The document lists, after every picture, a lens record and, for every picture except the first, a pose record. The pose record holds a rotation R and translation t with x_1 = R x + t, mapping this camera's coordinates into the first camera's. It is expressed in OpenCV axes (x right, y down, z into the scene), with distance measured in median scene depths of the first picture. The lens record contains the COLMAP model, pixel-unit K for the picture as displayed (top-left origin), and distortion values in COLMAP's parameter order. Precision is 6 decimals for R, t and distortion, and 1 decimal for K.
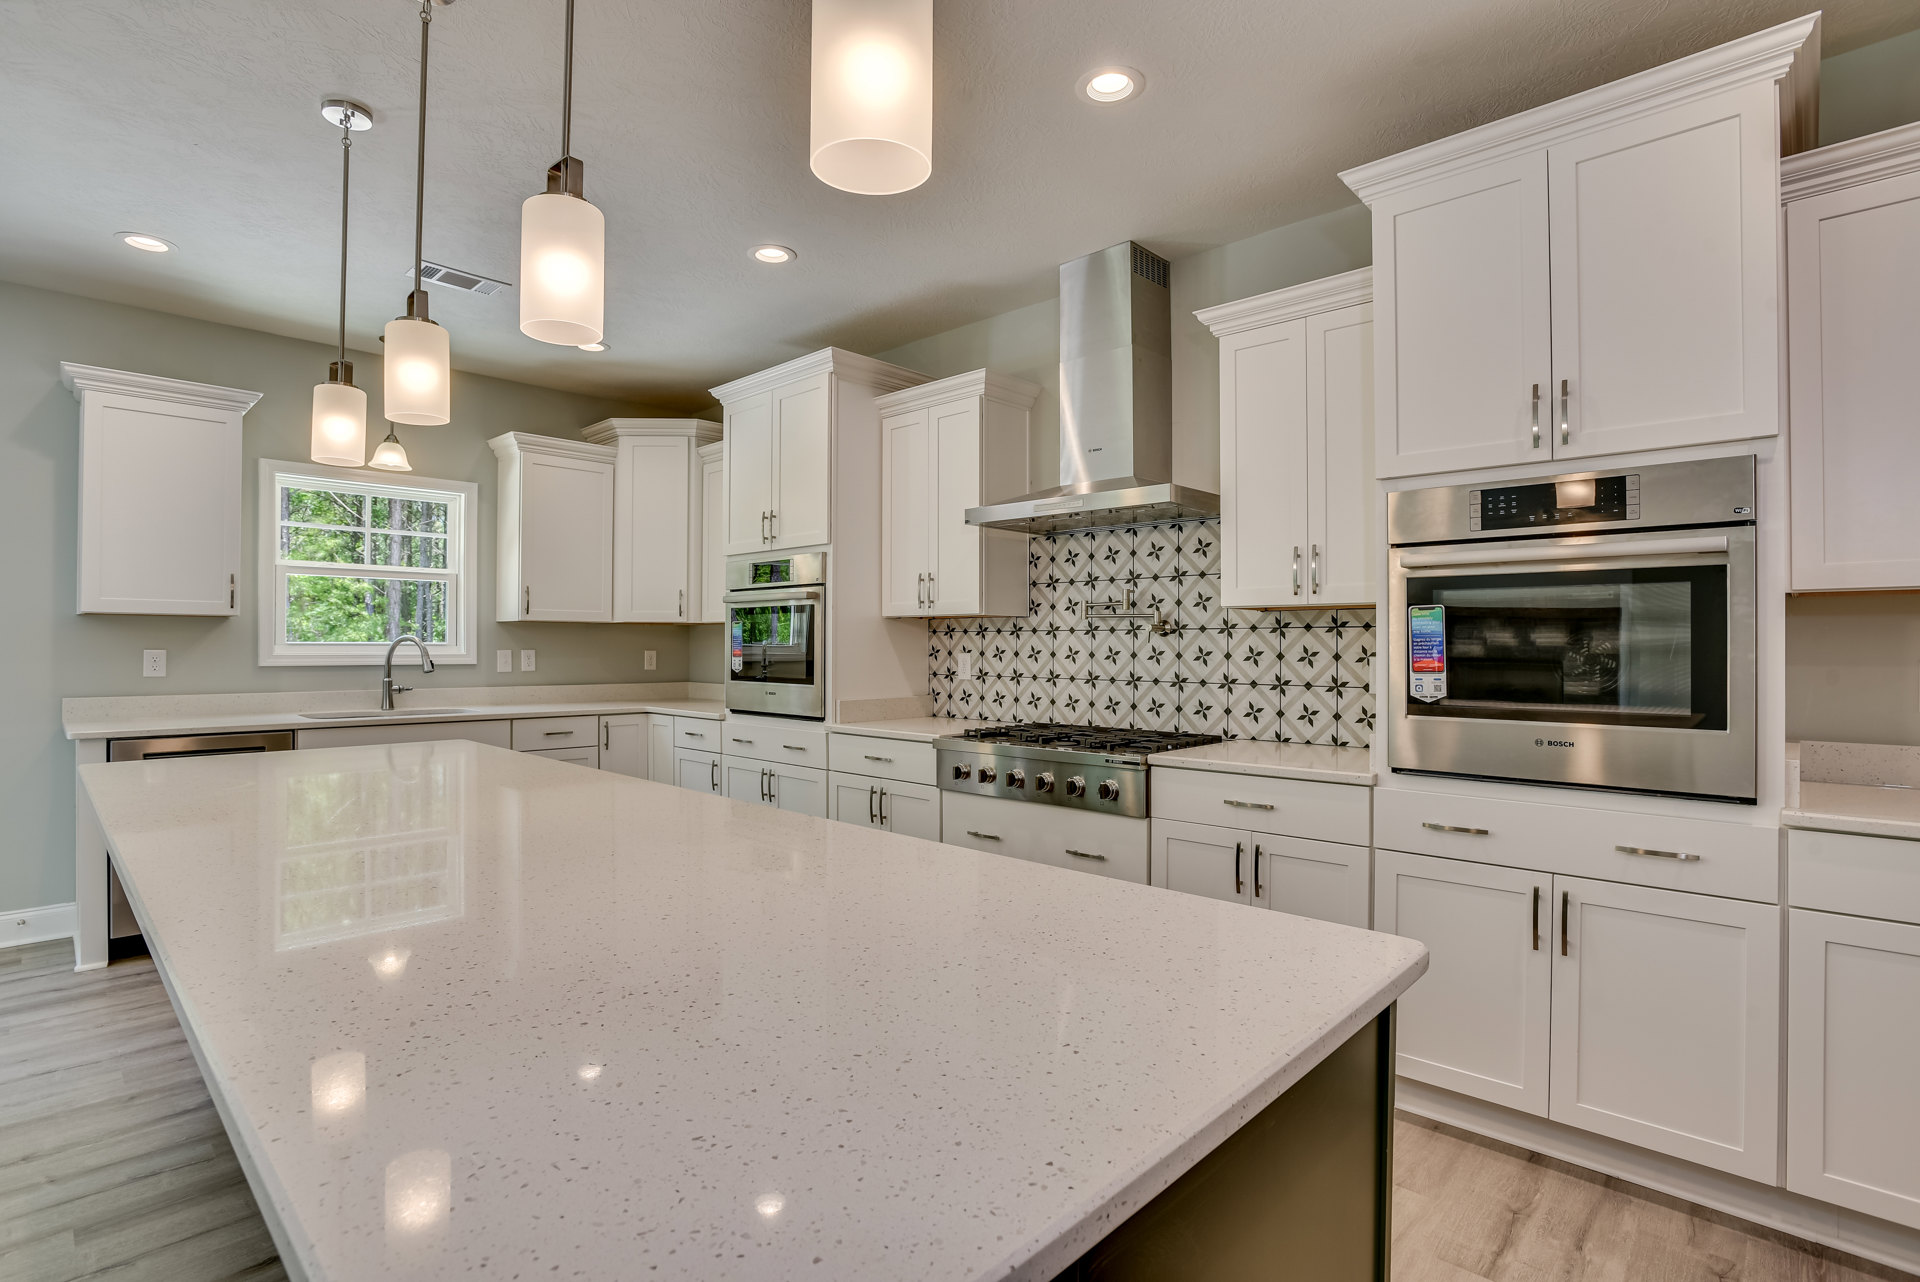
lens RADIAL K [[931.8, 0, 951.1], [0, 931.8, 640.0], [0, 0, 1]] dist [-0.054030, 0.020282]
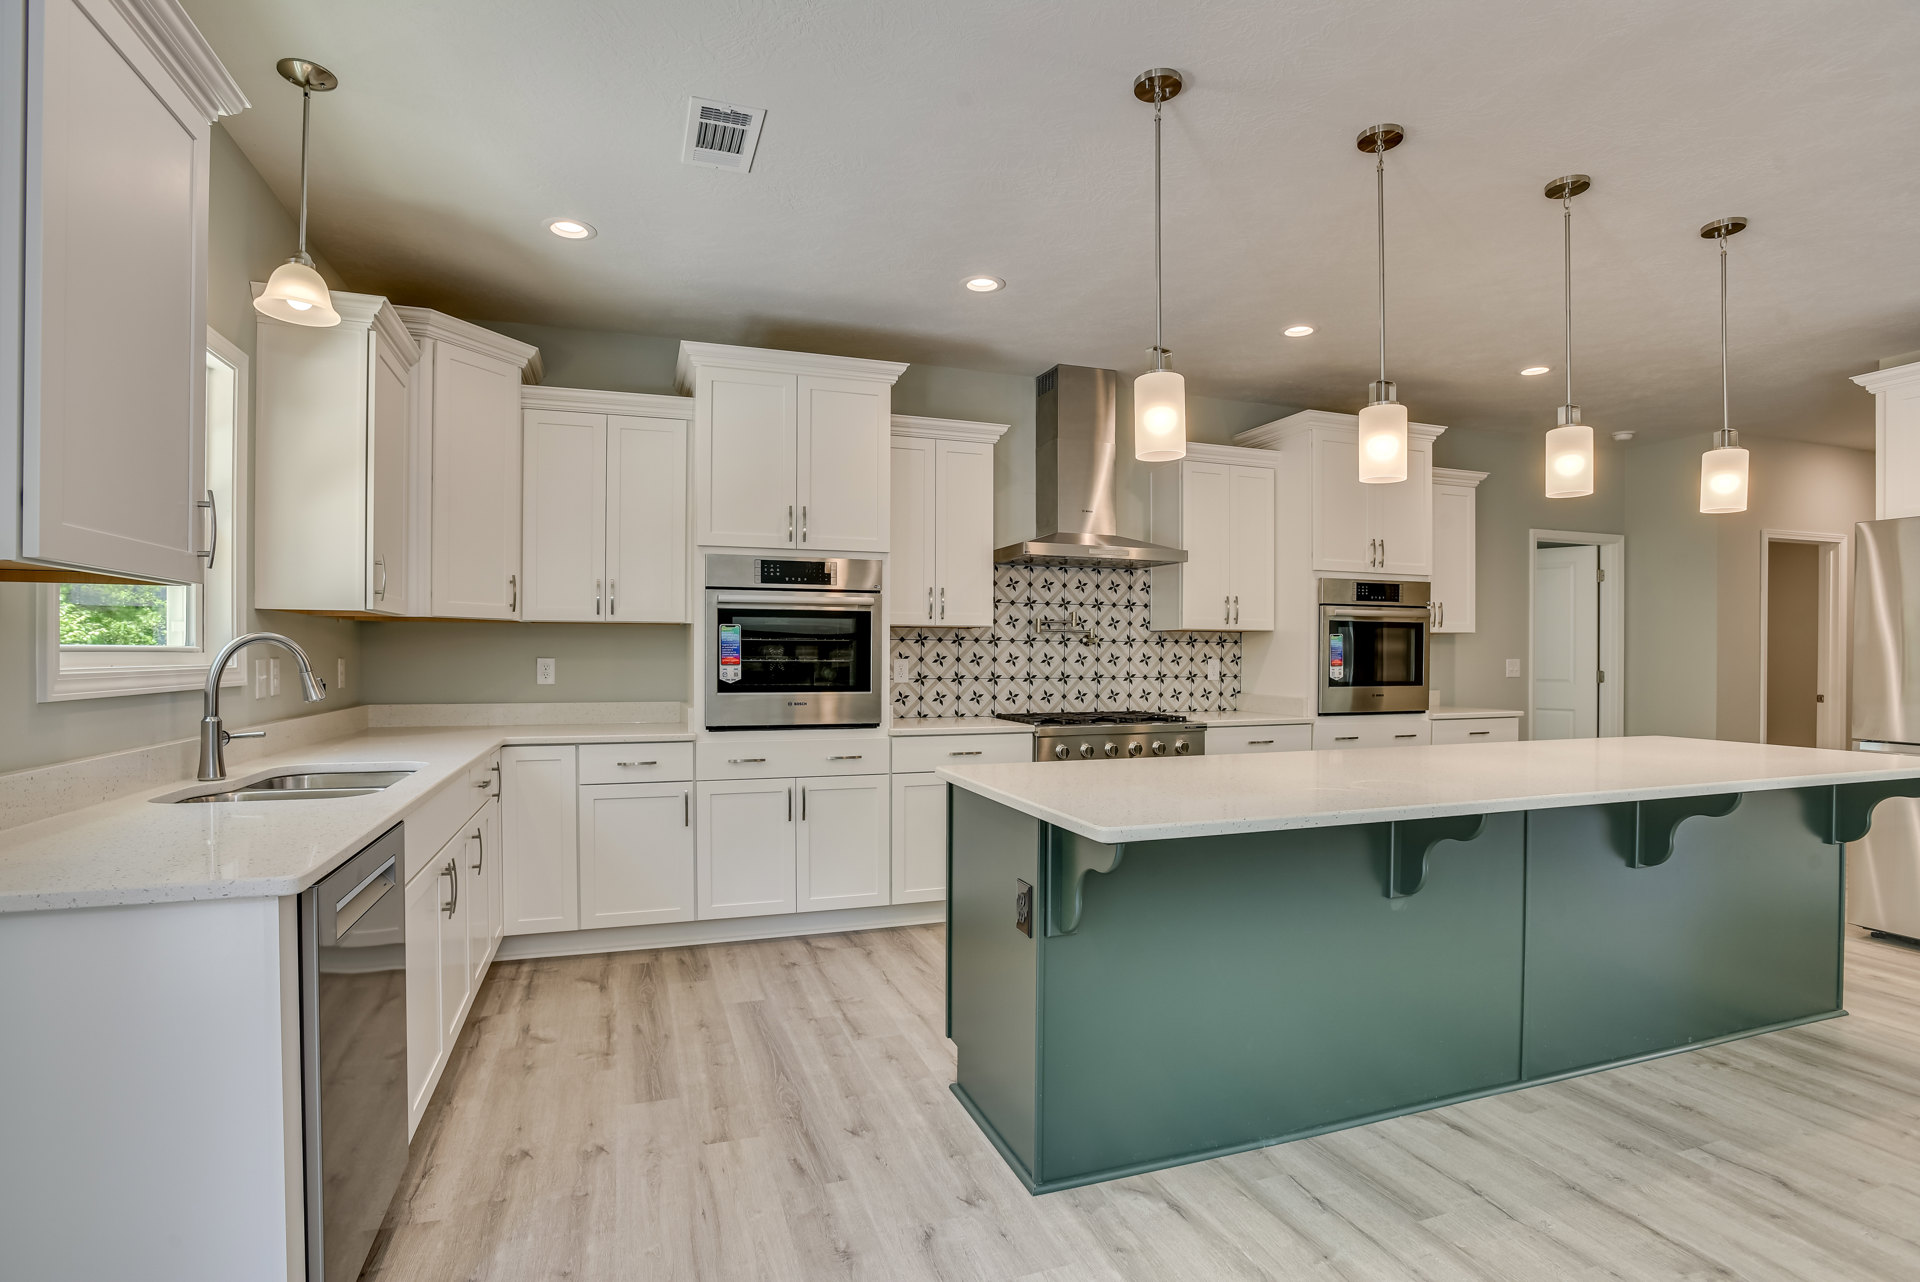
lens RADIAL K [[931.8, 0, 947.8], [0, 931.8, 660.4], [0, 0, 1]] dist [-0.054030, 0.020282]
pose [[0.456391, -0.007102, 0.889751, -1.042399], [-0.007265, 0.999905, 0.011708, 0.002587], [-0.889750, -0.011808, 0.456296, 0.489388]]
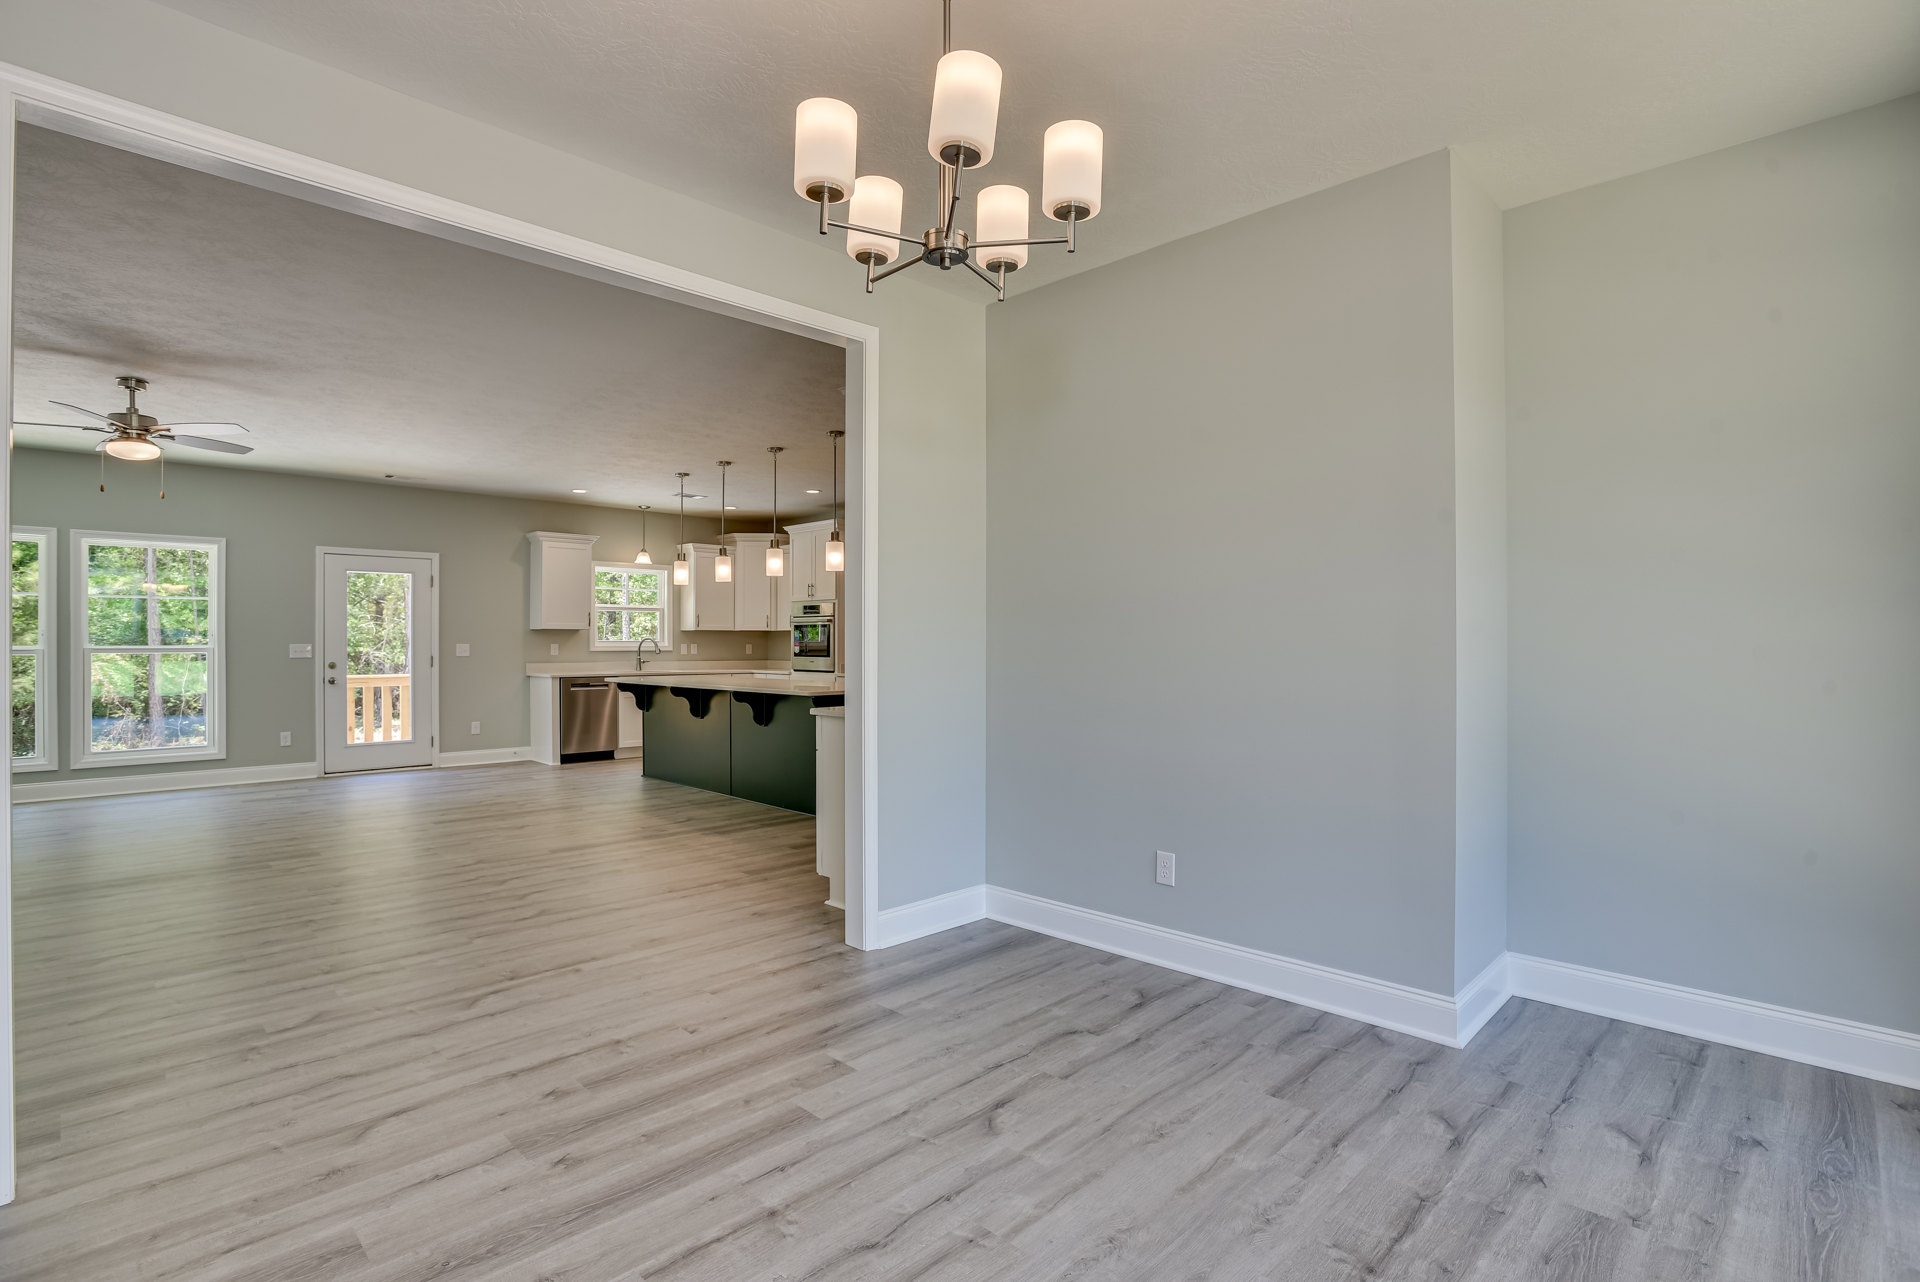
lens RADIAL K [[931.8, 0, 921.7], [0, 931.8, 663.4], [0, 0, 1]] dist [-0.054030, 0.020282]
pose [[0.998736, 0.000553, -0.050262, 0.215998], [0.000845, 0.999613, 0.027801, -0.004326], [0.050258, -0.027808, 0.998349, -1.440995]]
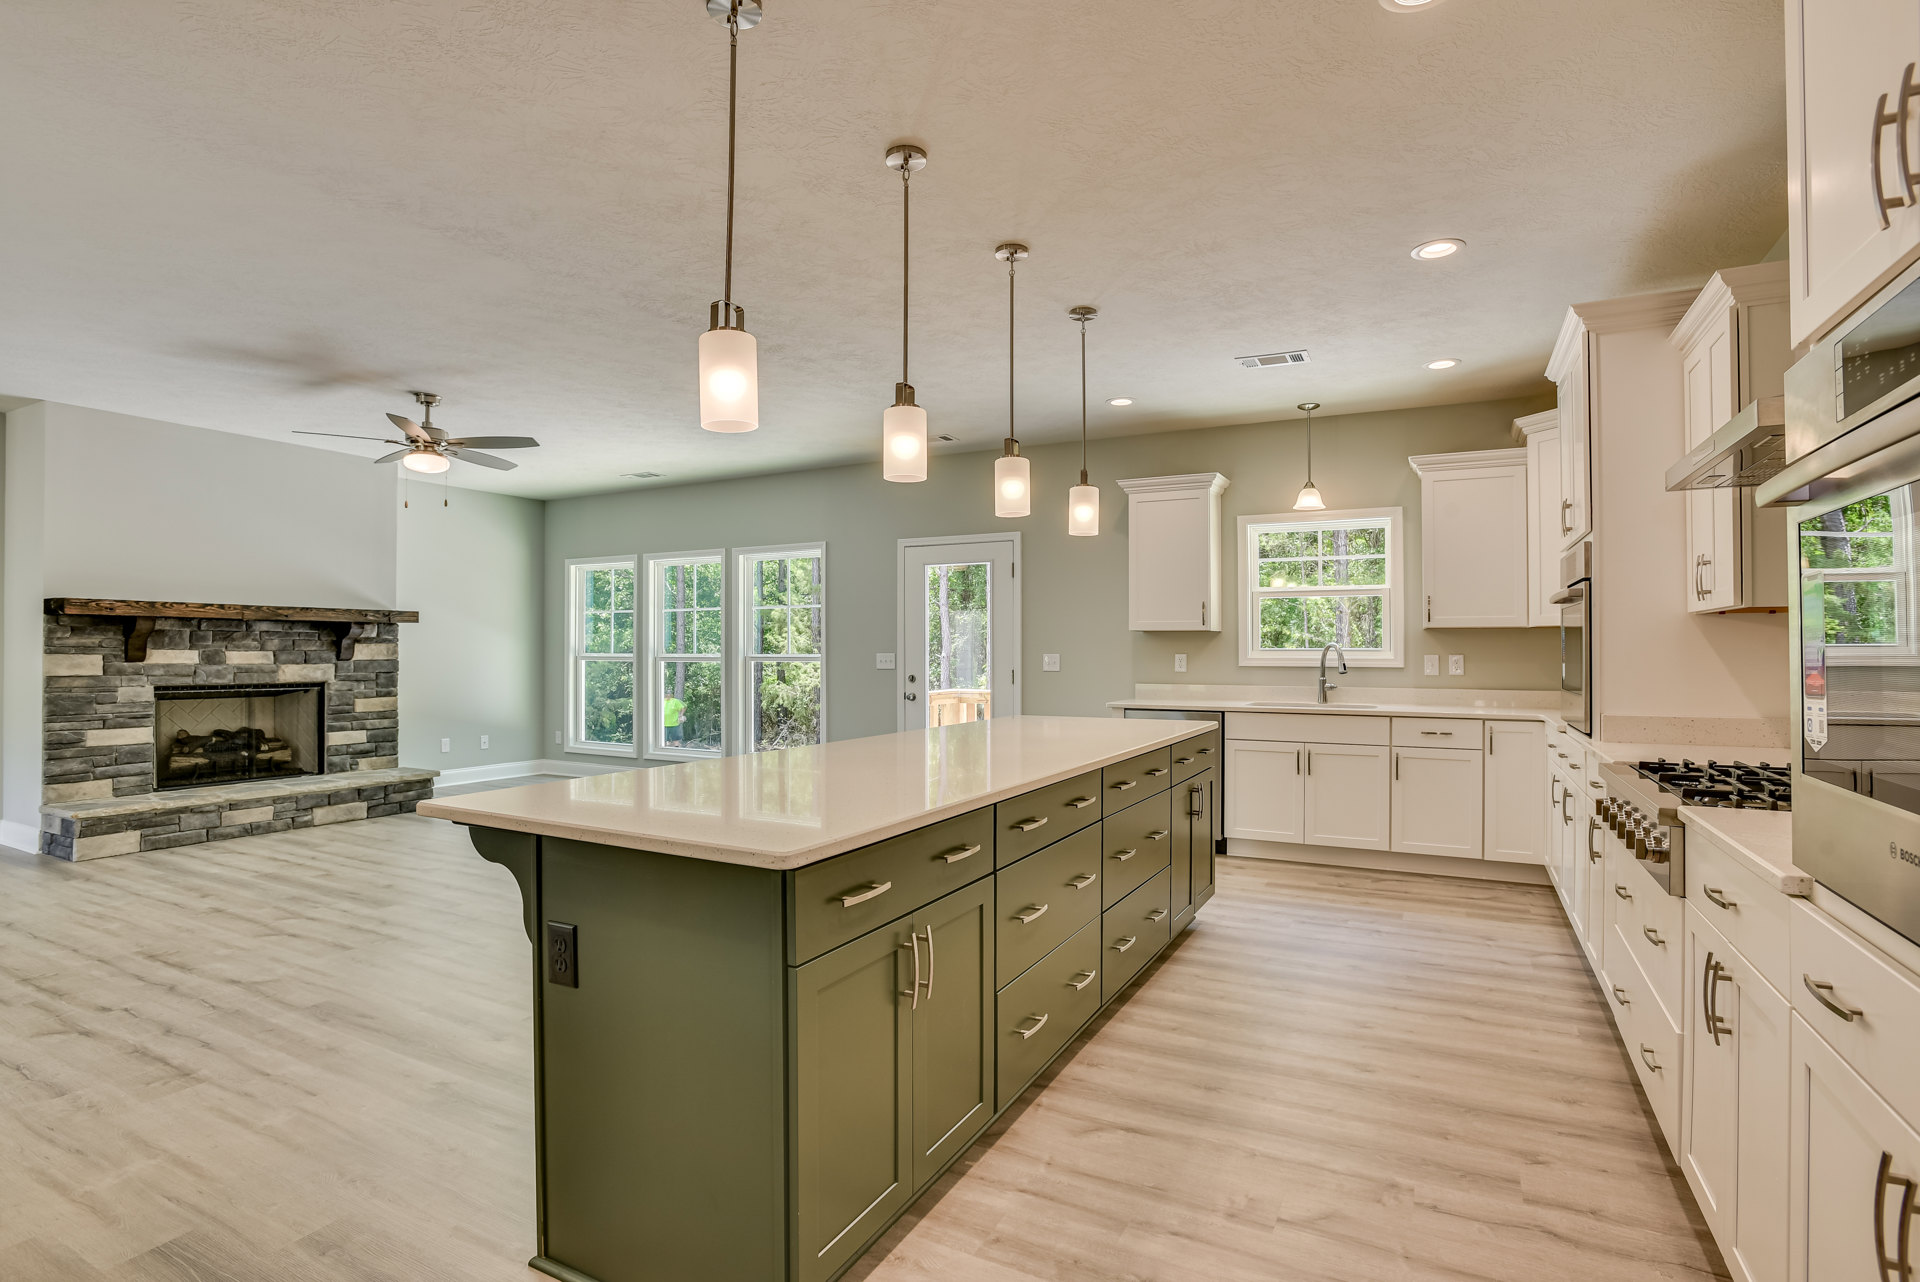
lens RADIAL K [[931.8, 0, 963.2], [0, 931.8, 642.4], [0, 0, 1]] dist [-0.054030, 0.020282]
pose [[0.284961, -0.010170, -0.958485, 0.525569], [0.003917, 0.999948, -0.009446, 0.005166], [0.958531, -0.001062, 0.284986, 0.217664]]
